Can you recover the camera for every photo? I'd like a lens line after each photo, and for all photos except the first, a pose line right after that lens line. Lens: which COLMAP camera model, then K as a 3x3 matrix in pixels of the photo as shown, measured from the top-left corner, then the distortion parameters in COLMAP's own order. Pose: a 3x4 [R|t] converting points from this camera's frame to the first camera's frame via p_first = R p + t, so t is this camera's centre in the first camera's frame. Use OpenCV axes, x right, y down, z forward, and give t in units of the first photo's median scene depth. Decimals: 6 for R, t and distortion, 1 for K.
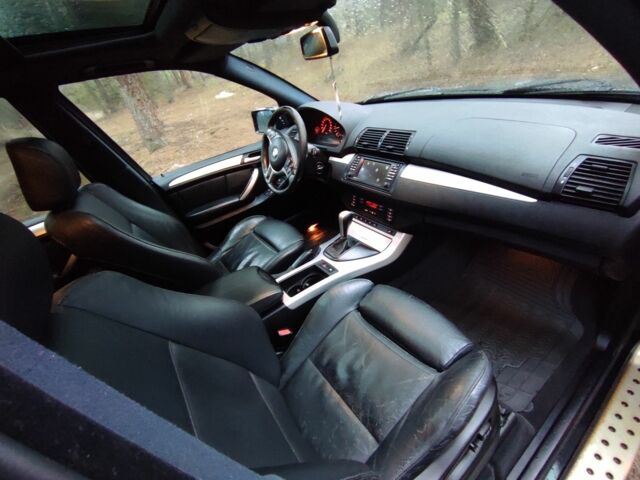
lens RADIAL K [[280.4, 0, 313.1], [0, 280.4, 232.6], [0, 0, 1]] dist [-0.035107, 0.000046]
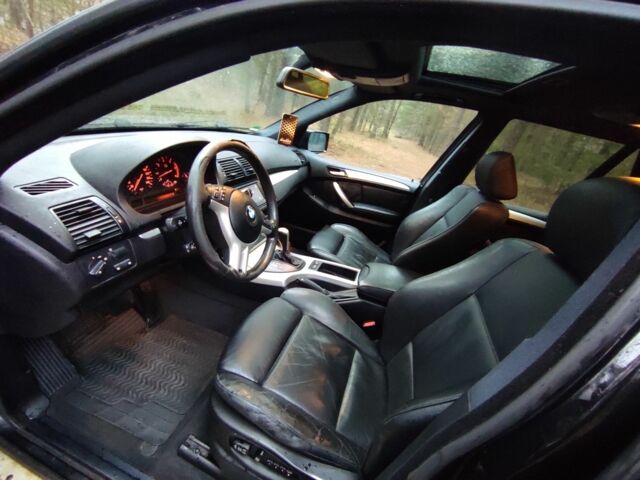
lens RADIAL K [[294.4, 0, 318.3], [0, 294.4, 236.1], [0, 0, 1]] dist [-0.000972, -0.000024]
pose [[-0.607120, -0.254012, 0.752916, -0.836323], [0.354222, 0.761657, 0.542591, -0.618231], [-0.711289, 0.596117, -0.372441, 1.312930]]
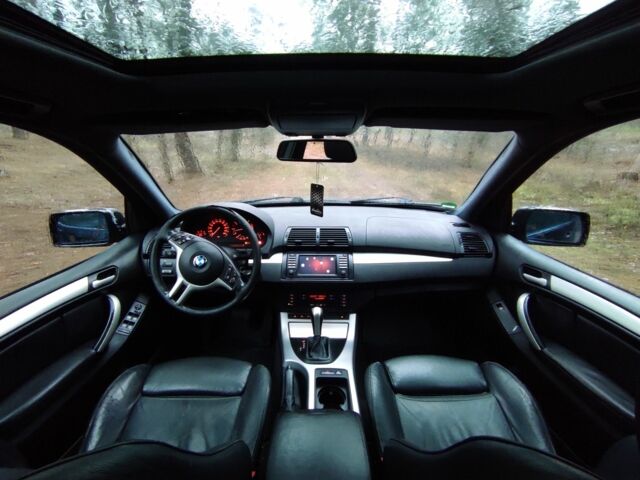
lens RADIAL K [[294.4, 0, 318.3], [0, 294.4, 236.1], [0, 0, 1]] dist [-0.000972, -0.000024]
pose [[0.570443, -0.029873, 0.820794, -0.676274], [0.328730, 0.924109, -0.194831, -0.098591], [-0.752683, 0.380960, 0.536971, 0.348088]]
